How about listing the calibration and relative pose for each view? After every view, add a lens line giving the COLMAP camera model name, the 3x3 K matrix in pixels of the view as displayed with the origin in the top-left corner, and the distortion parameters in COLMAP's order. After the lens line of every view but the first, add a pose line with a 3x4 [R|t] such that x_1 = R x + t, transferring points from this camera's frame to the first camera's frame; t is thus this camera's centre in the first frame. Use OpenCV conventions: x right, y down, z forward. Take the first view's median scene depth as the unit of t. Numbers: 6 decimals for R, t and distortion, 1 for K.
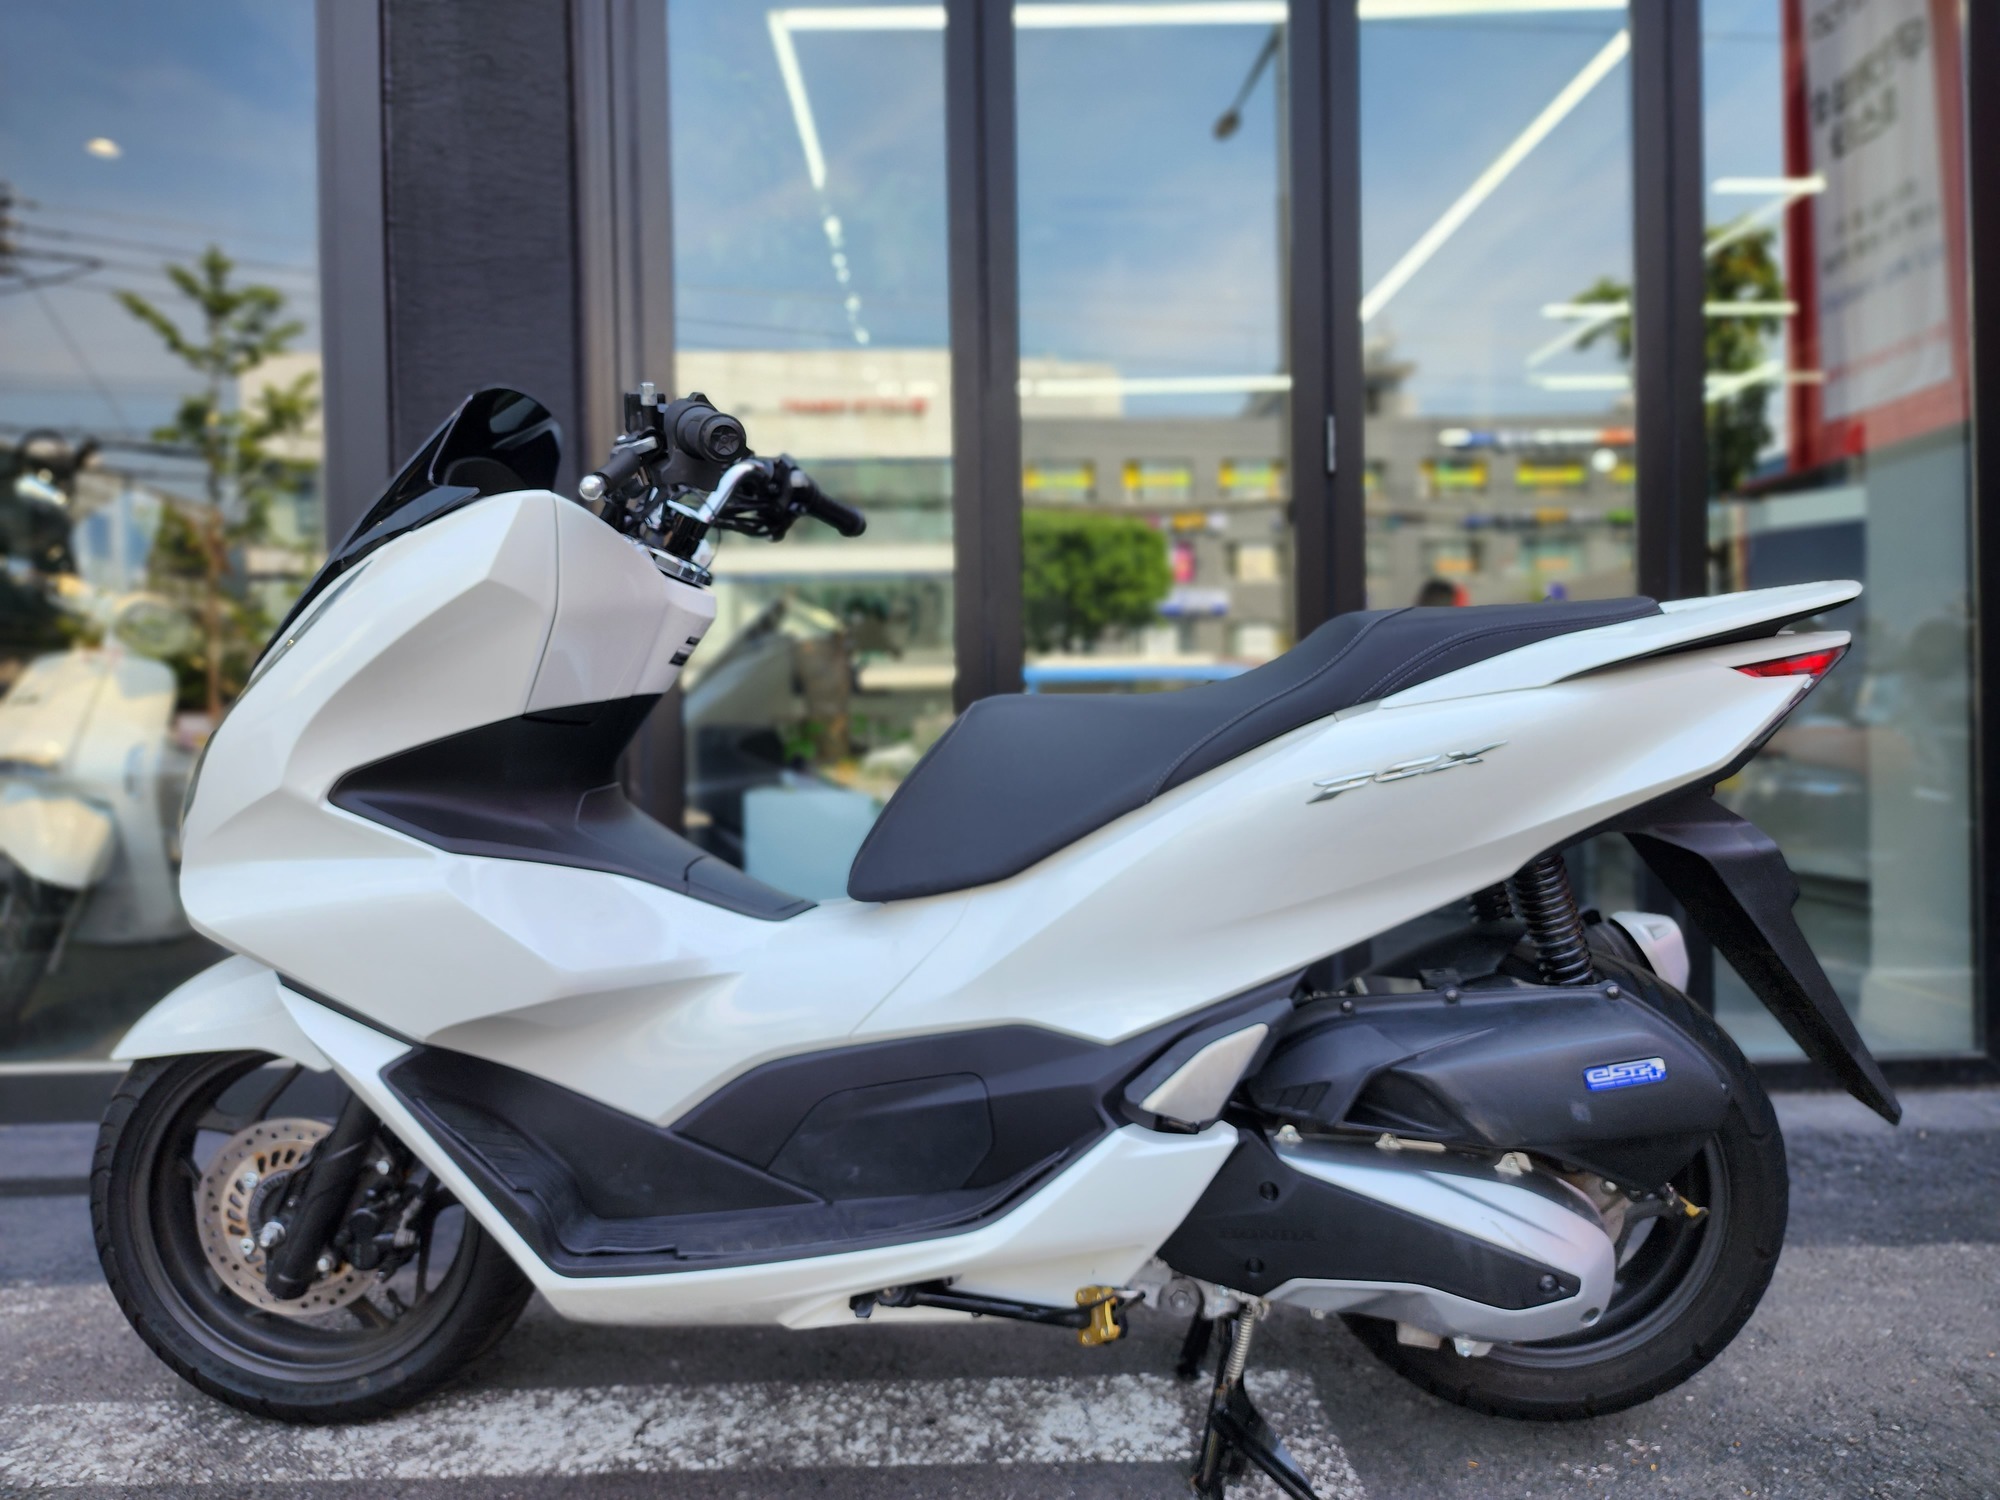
lens RADIAL K [[1370.9, 0, 983.8], [0, 1370.9, 746.7], [0, 0, 1]] dist [0.056771, -0.058920]
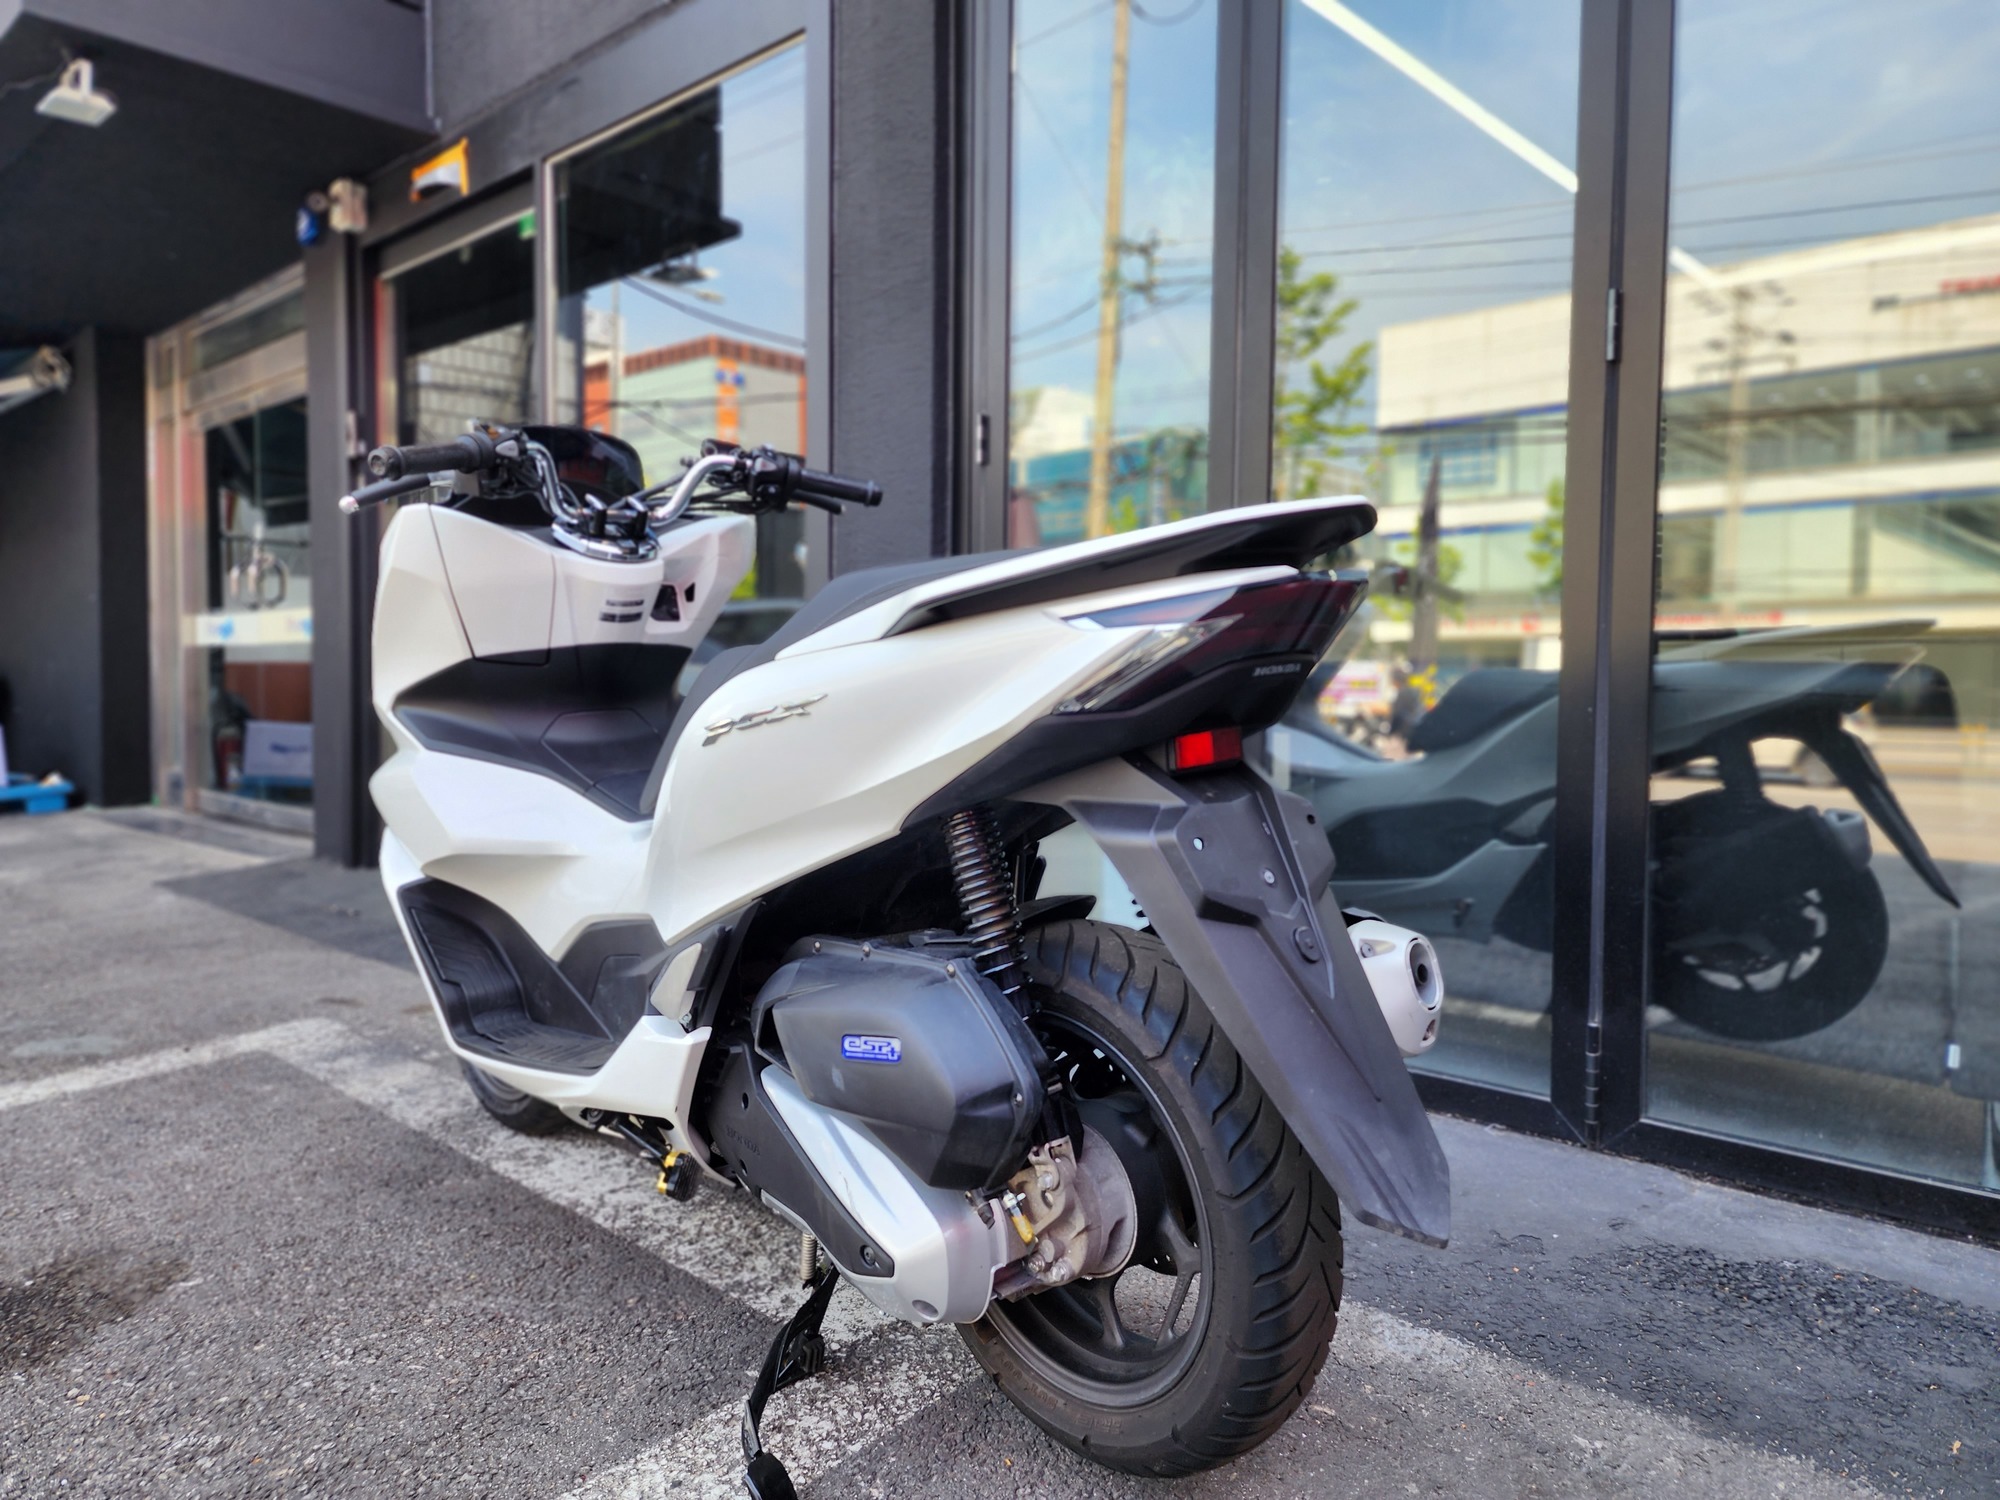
lens RADIAL K [[1344.4, 0, 979.2], [0, 1344.4, 733.7], [0, 0, 1]] dist [0.065214, -0.054130]
pose [[0.712875, 0.048096, -0.699640, 0.923875], [-0.026097, 0.998774, 0.042068, -0.015969], [0.700806, -0.011731, 0.713256, 0.316859]]
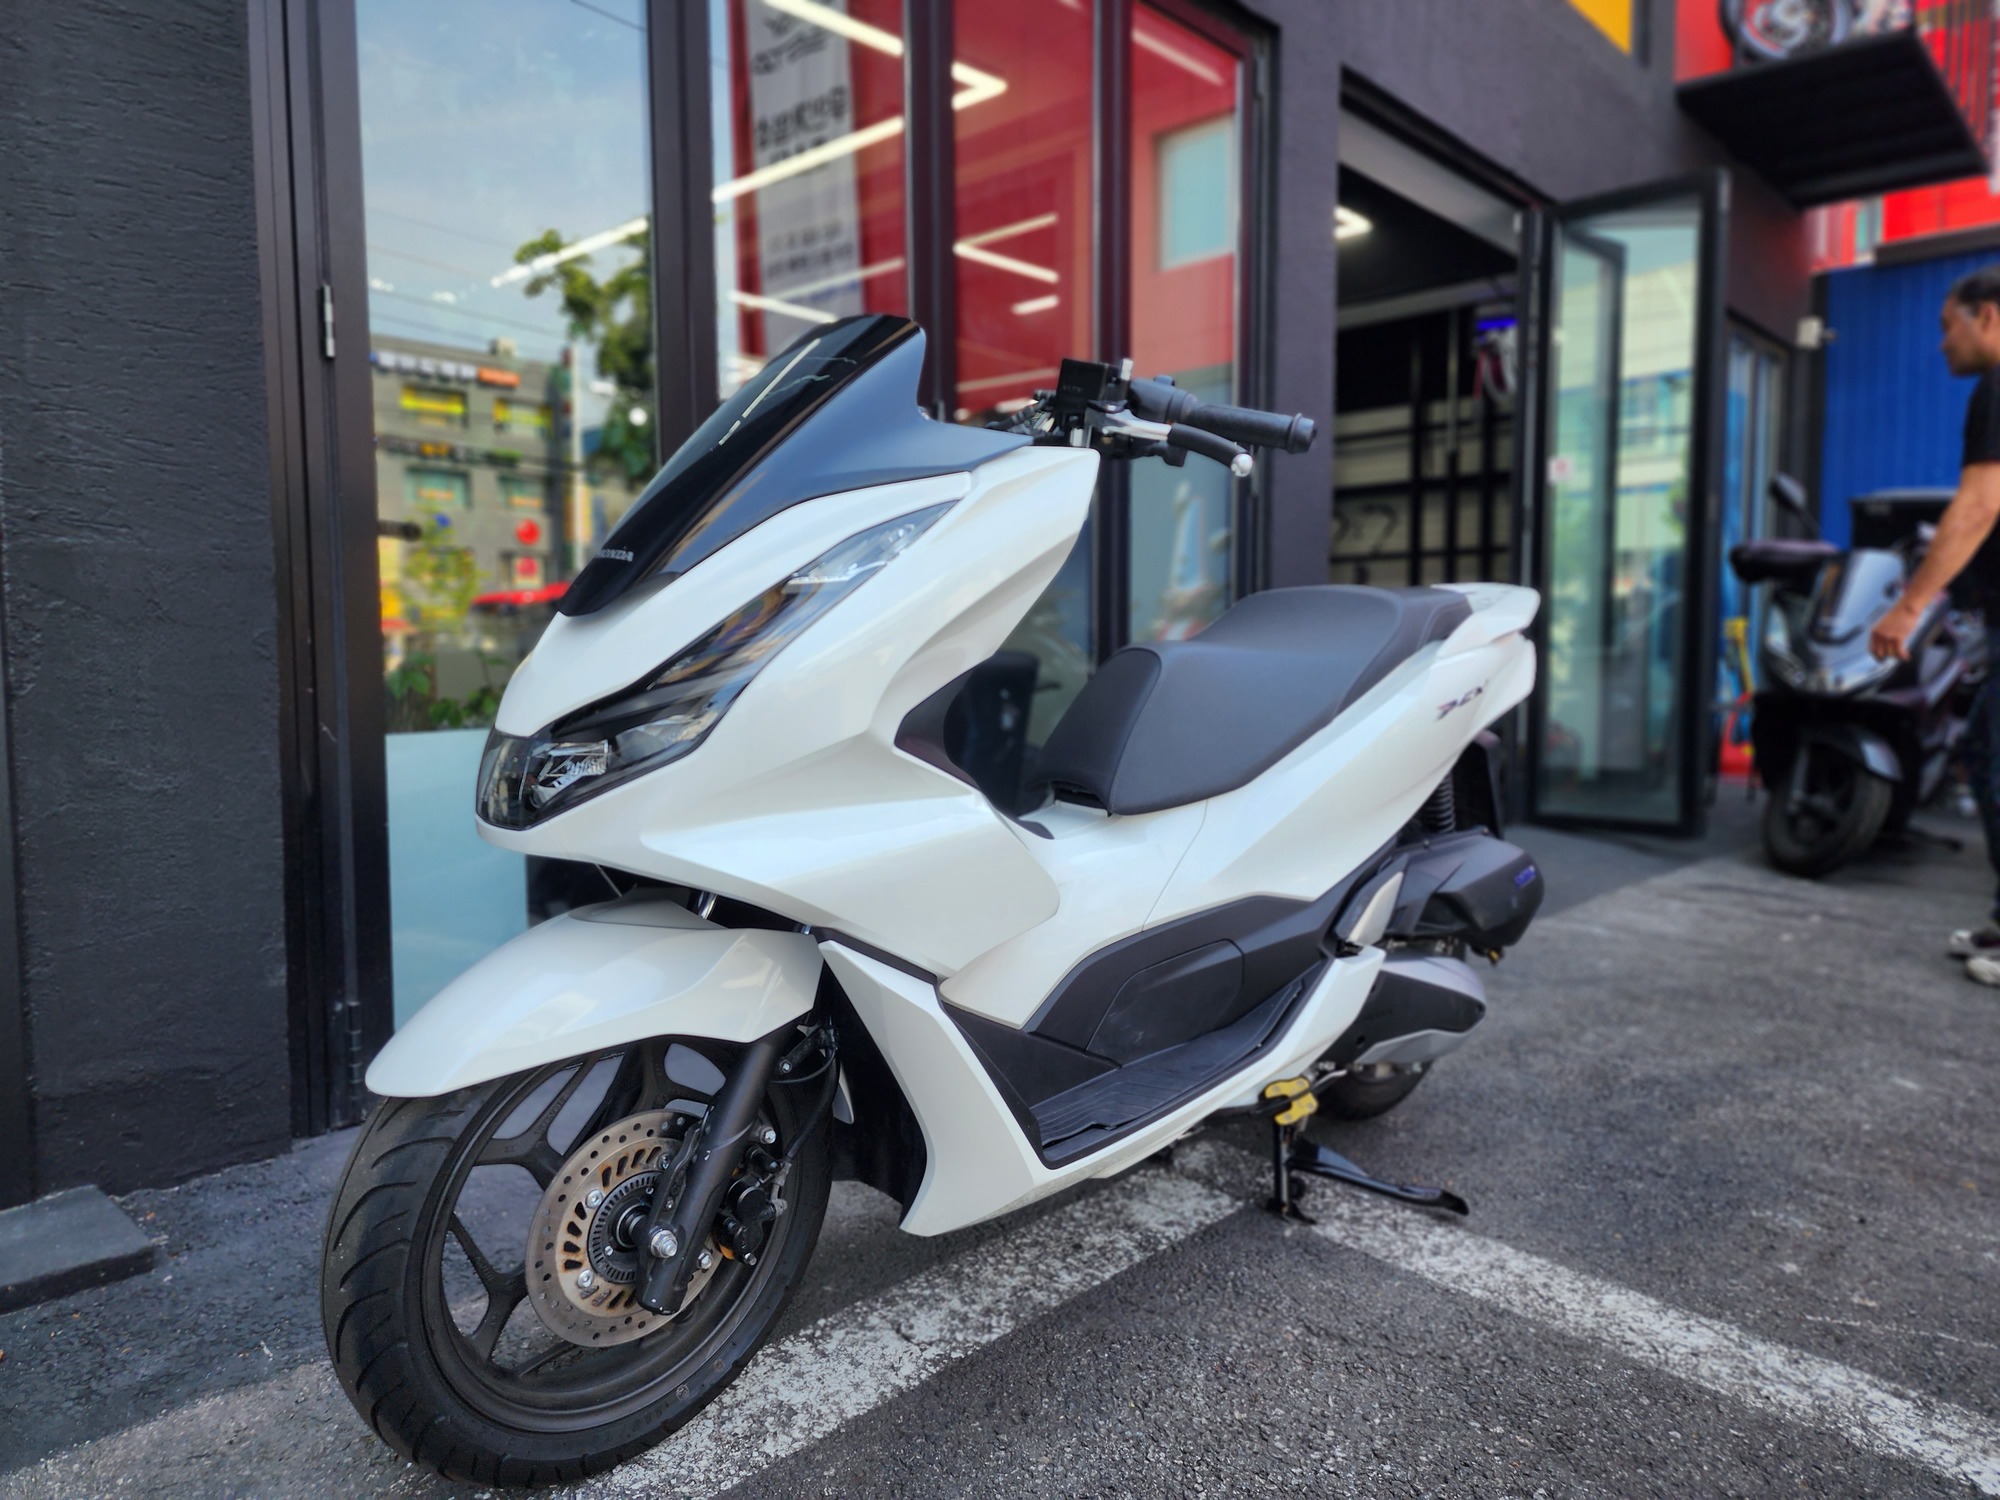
lens RADIAL K [[1352.2, 0, 989.3], [0, 1352.2, 742.5], [0, 0, 1]] dist [0.062704, -0.054841]
pose [[0.694447, -0.035048, 0.718690, -0.944566], [-0.000807, 0.998774, 0.049486, -0.006341], [-0.719543, -0.034946, 0.693568, 0.258900]]
